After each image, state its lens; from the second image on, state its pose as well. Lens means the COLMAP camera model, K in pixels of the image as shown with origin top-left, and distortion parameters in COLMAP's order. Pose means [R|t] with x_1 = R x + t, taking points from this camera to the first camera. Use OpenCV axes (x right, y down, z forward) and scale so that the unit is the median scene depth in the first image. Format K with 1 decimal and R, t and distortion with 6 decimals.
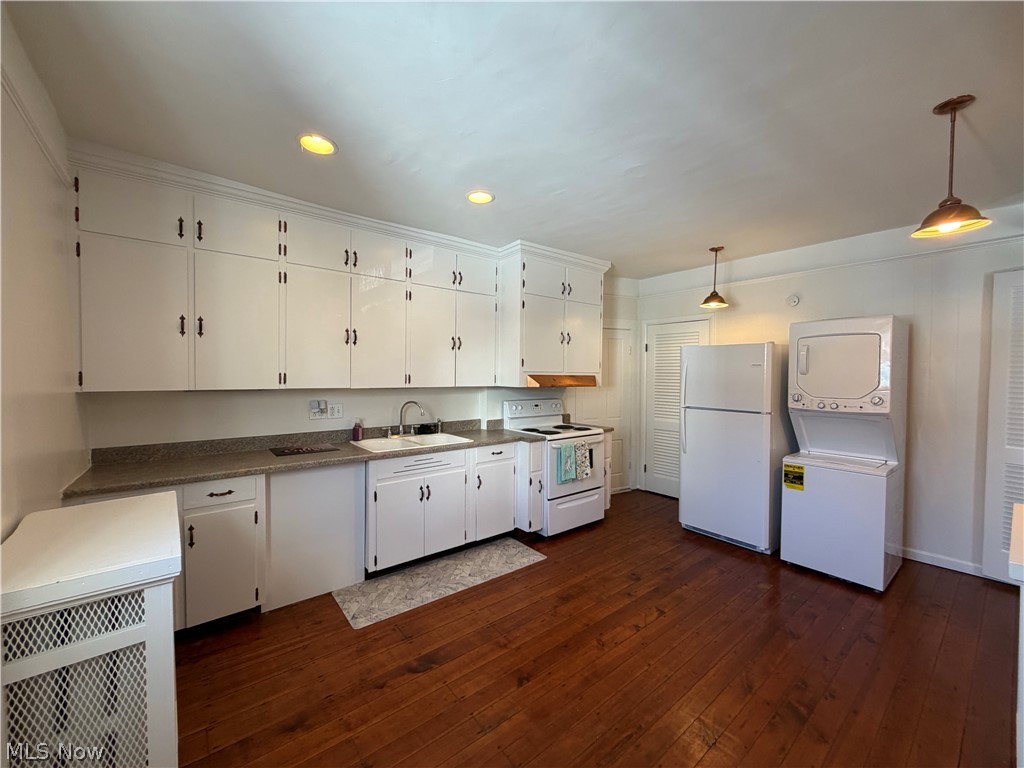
lens RADIAL K [[408.2, 0, 509.5], [0, 408.2, 382.8], [0, 0, 1]] dist [0.001652, 0.000053]
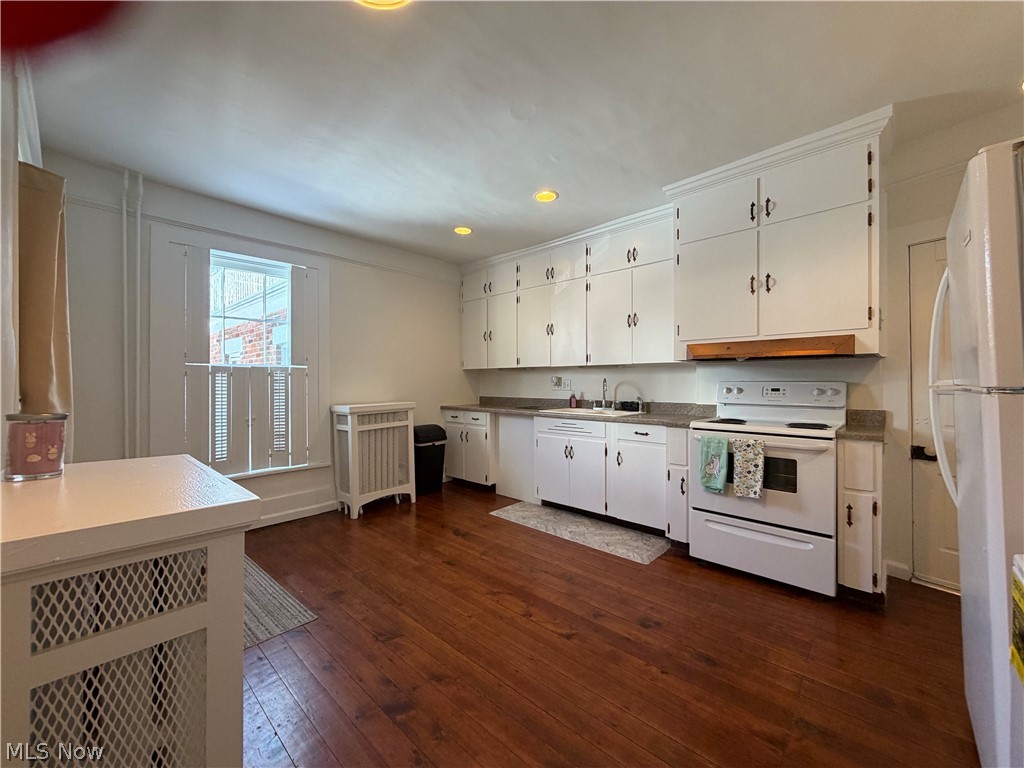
lens RADIAL K [[408.2, 0, 509.5], [0, 408.2, 382.8], [0, 0, 1]] dist [0.001652, 0.000053]
pose [[0.136575, -0.010172, -0.990578, 0.961546], [-0.023130, 0.999642, -0.013454, 0.090140], [0.990360, 0.024750, 0.136291, 0.671852]]
